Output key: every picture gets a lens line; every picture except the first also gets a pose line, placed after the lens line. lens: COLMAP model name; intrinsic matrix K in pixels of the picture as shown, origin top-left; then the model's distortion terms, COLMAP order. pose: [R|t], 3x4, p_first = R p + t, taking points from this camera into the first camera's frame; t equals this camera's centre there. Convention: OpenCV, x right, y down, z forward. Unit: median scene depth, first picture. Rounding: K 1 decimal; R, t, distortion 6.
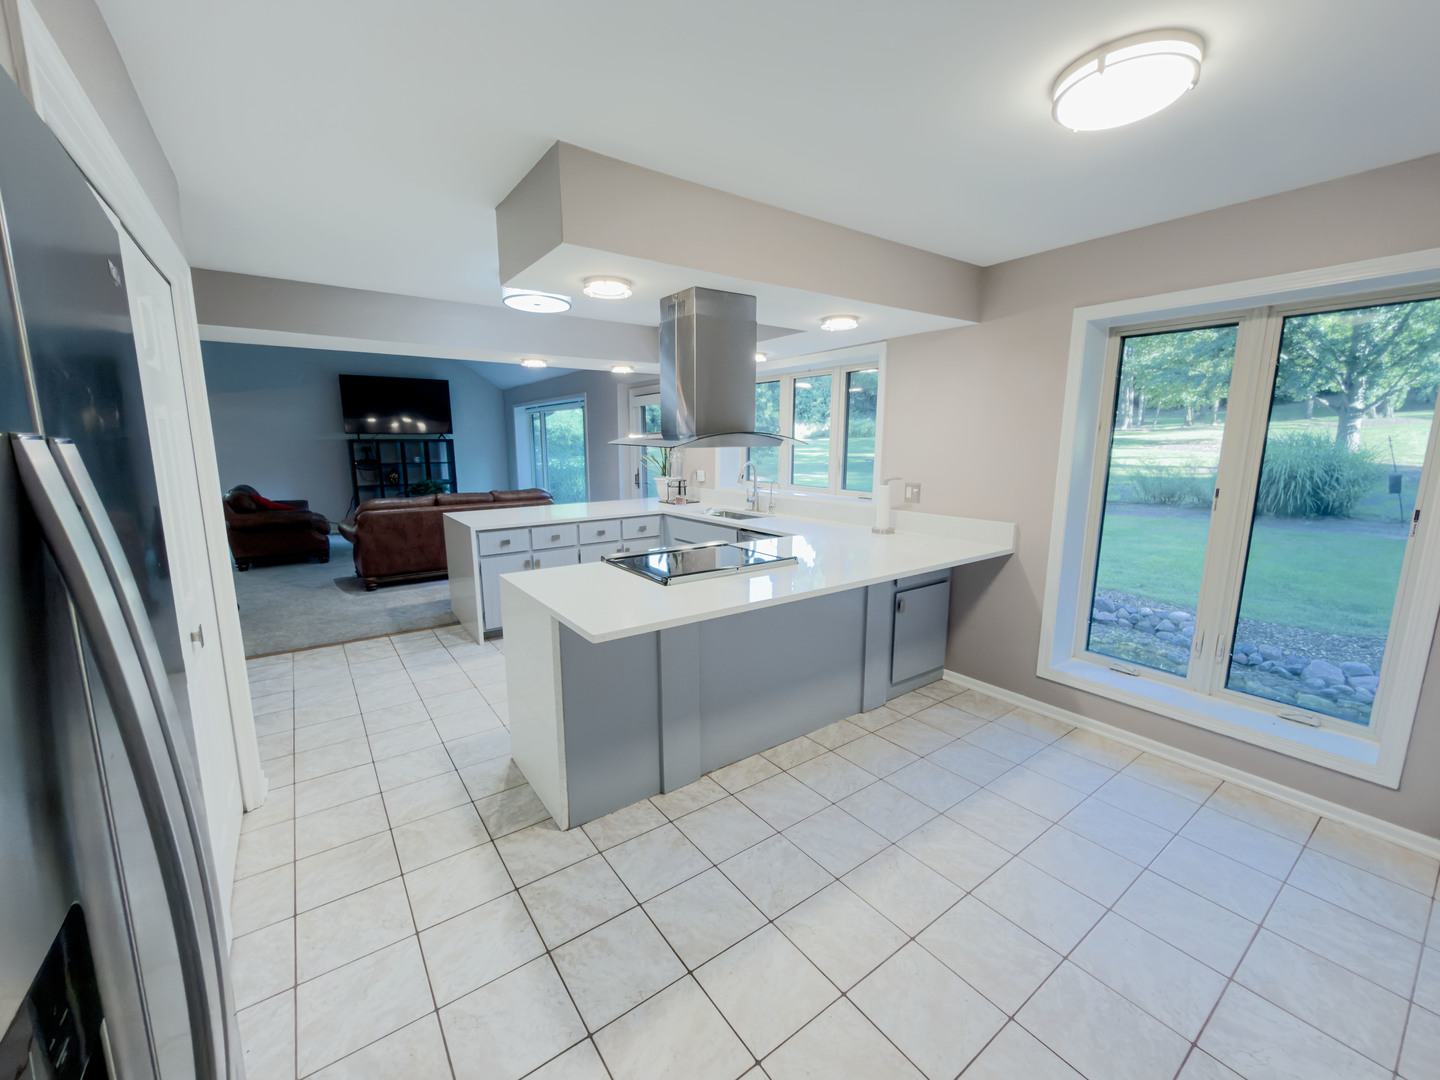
lens RADIAL K [[579.5, 0, 715.2], [0, 579.5, 540.0], [0, 0, 1]] dist [0.000123, -0.000103]
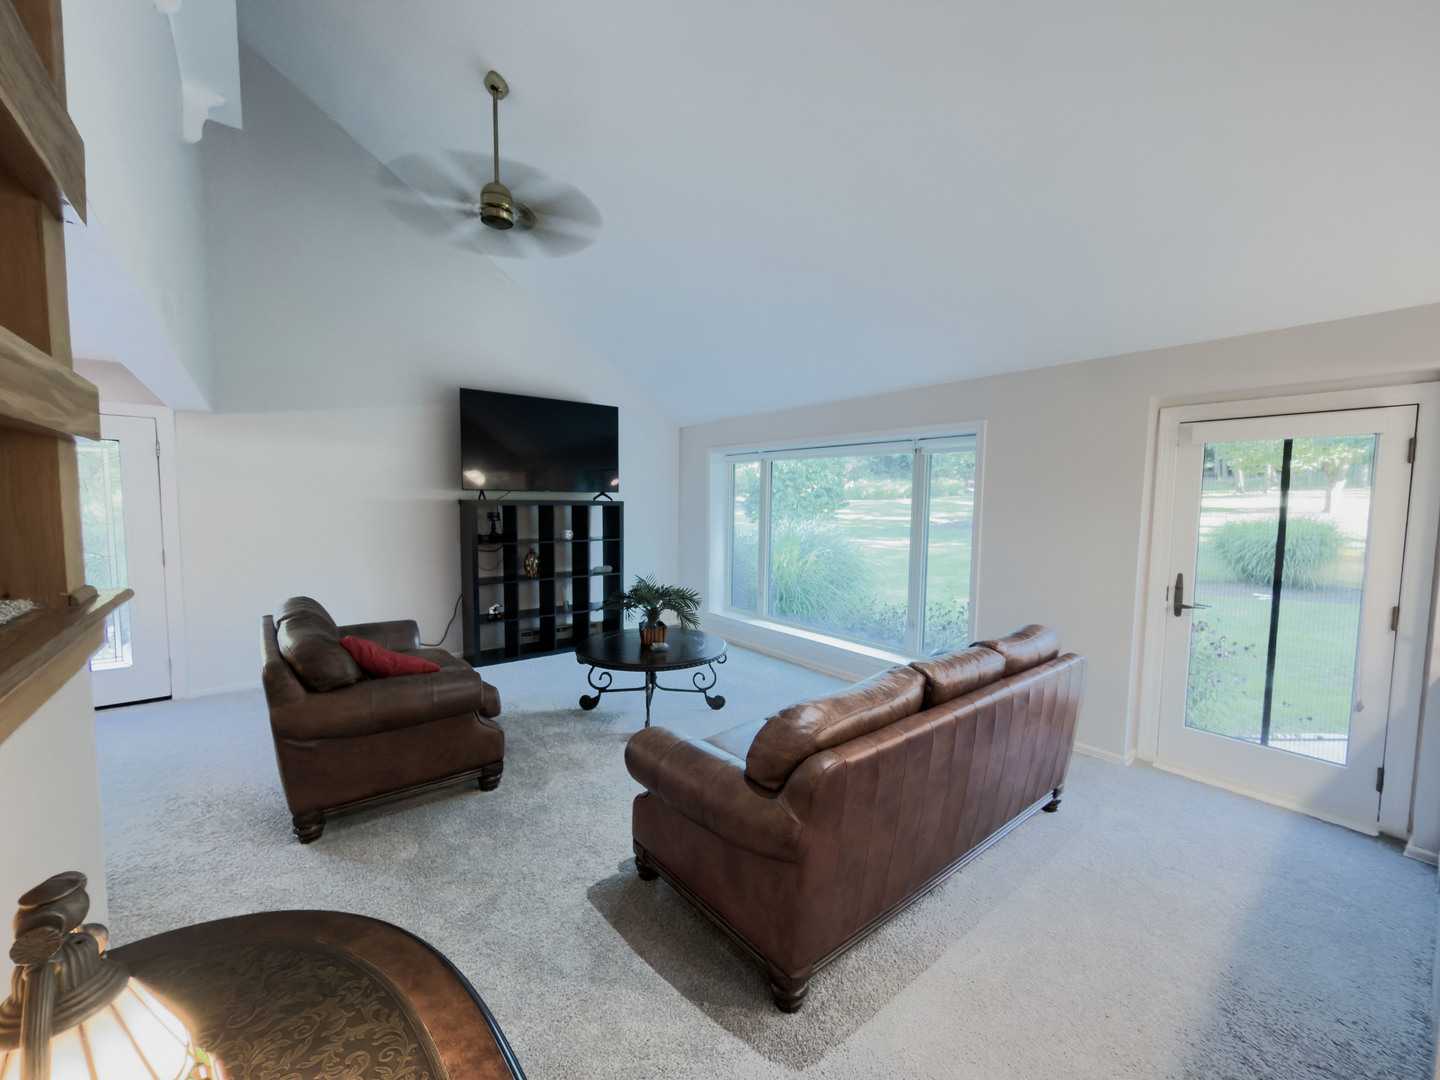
lens RADIAL K [[579.5, 0, 726.0], [0, 579.5, 541.9], [0, 0, 1]] dist [0.000123, -0.000103]
pose [[0.998528, 0.006684, 0.053825, -0.401409], [-0.001298, 0.995039, -0.099482, -0.074834], [-0.054223, 0.099265, 0.993583, 0.419079]]
